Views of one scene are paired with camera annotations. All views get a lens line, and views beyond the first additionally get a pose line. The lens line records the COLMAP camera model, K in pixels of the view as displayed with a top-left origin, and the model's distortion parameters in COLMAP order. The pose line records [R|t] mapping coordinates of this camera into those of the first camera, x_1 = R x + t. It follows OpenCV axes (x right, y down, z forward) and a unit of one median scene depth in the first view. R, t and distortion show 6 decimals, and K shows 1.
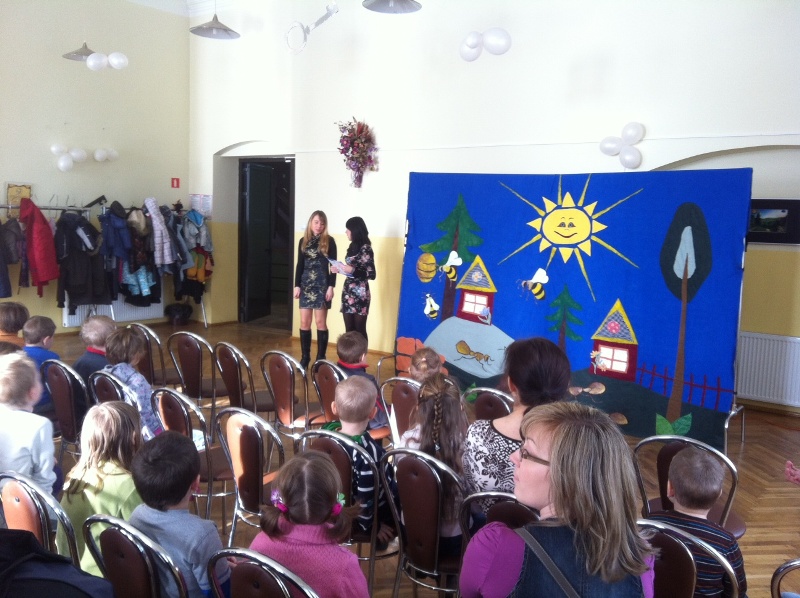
lens RADIAL K [[743.2, 0, 387.6], [0, 743.2, 297.7], [0, 0, 1]] dist [0.006869, 0.000000]
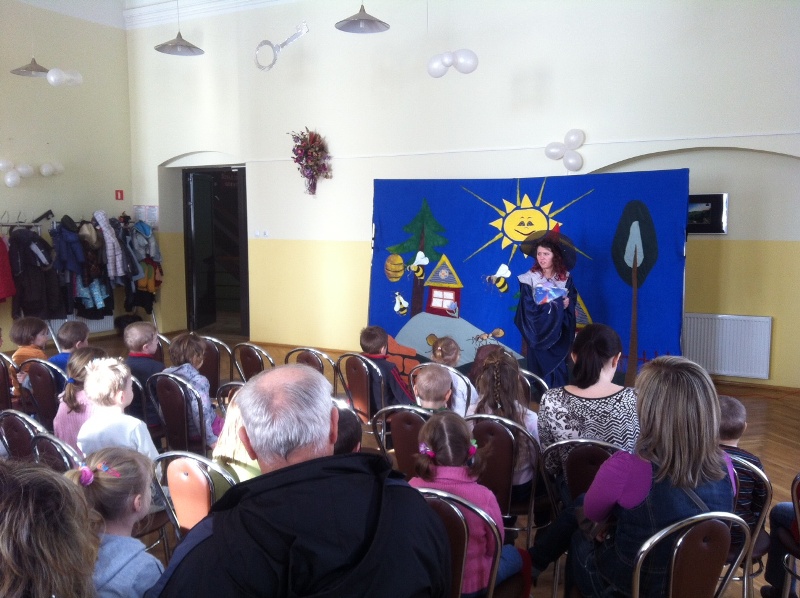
lens RADIAL K [[743.2, 0, 392.7], [0, 743.2, 293.7], [0, 0, 1]] dist [0.006869, 0.000000]
pose [[0.989580, -0.048587, 0.135536, -0.101887], [0.049502, 0.998768, -0.003391, 0.000129], [-0.135204, 0.010065, 0.990767, -0.063408]]
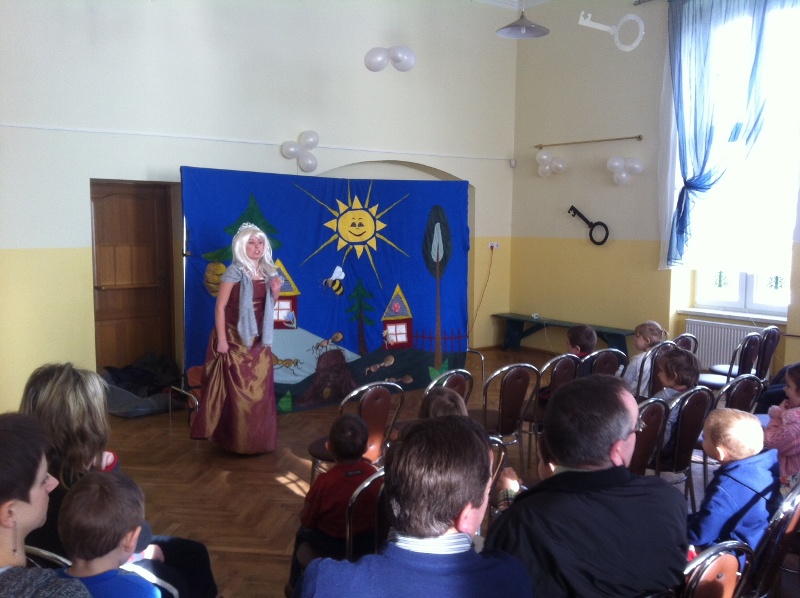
lens RADIAL K [[743.2, 0, 404.0], [0, 743.2, 304.2], [0, 0, 1]] dist [0.006869, 0.000000]
pose [[0.256985, -0.144490, 0.955553, -0.759786], [0.103066, 0.987219, 0.121560, -0.099843], [-0.960904, 0.067246, 0.268592, 0.590888]]
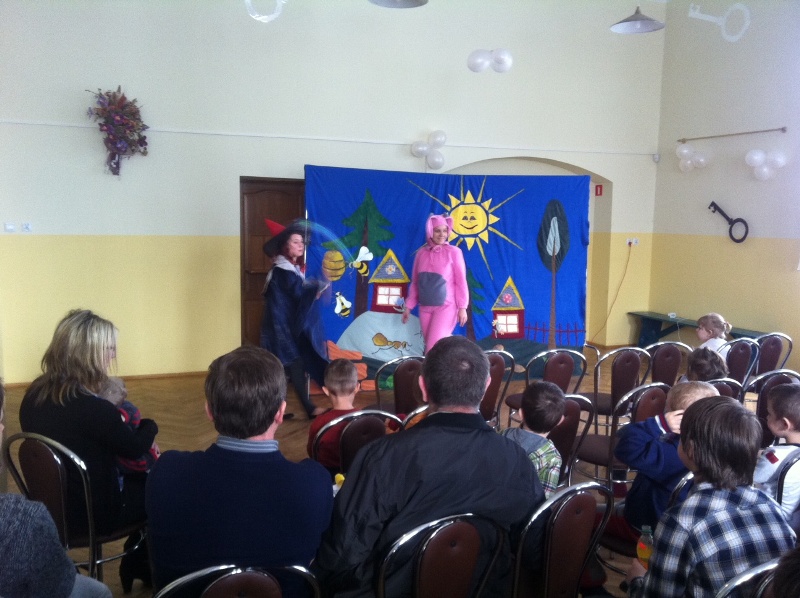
lens RADIAL K [[743.2, 0, 398.8], [0, 743.2, 292.1], [0, 0, 1]] dist [0.006869, 0.000000]
pose [[0.515796, -0.117675, 0.848591, -0.765695], [0.092775, 0.992369, 0.081222, -0.080817], [-0.851673, 0.036834, 0.522777, 0.445216]]
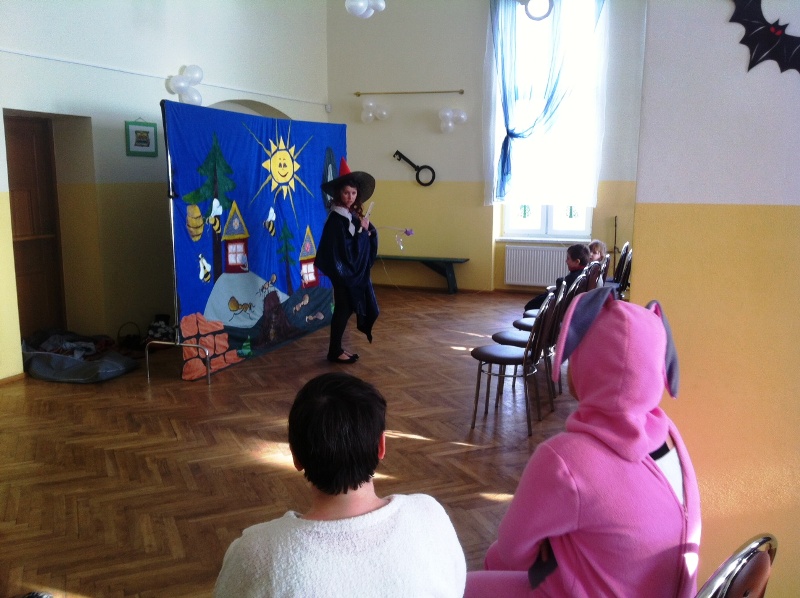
lens RADIAL K [[743.2, 0, 401.2], [0, 743.2, 295.9], [0, 0, 1]] dist [0.006869, 0.000000]
pose [[-0.283756, -0.196816, 0.938481, -0.828229], [0.081317, 0.970245, 0.228064, -0.136523], [-0.955442, 0.141029, -0.259308, 1.057684]]
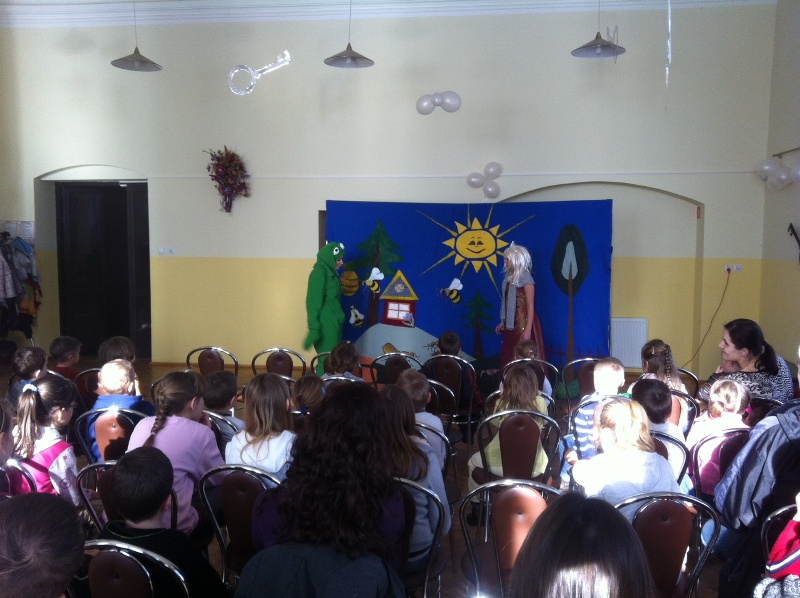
lens RADIAL K [[743.2, 0, 402.9], [0, 743.2, 300.8], [0, 0, 1]] dist [0.006869, 0.000000]
pose [[0.876232, -0.069981, 0.476780, -0.448640], [0.075635, 0.997109, 0.007351, -0.016340], [-0.475916, 0.029620, 0.878992, -0.056637]]
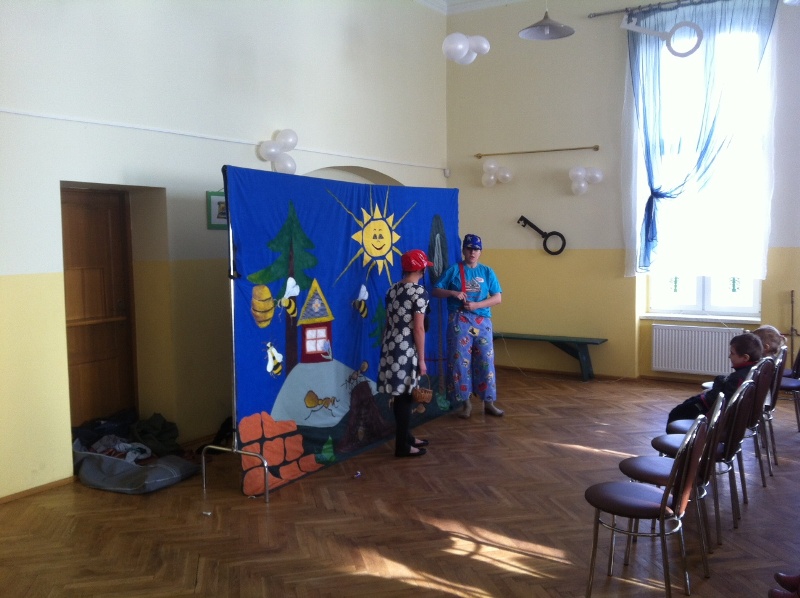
lens RADIAL K [[743.2, 0, 405.3], [0, 743.2, 297.8], [0, 0, 1]] dist [0.006869, 0.000000]
pose [[-0.093802, -0.117824, 0.988594, -0.678465], [0.109318, 0.985750, 0.127857, -0.128614], [-0.989571, 0.120064, -0.079586, 0.969550]]
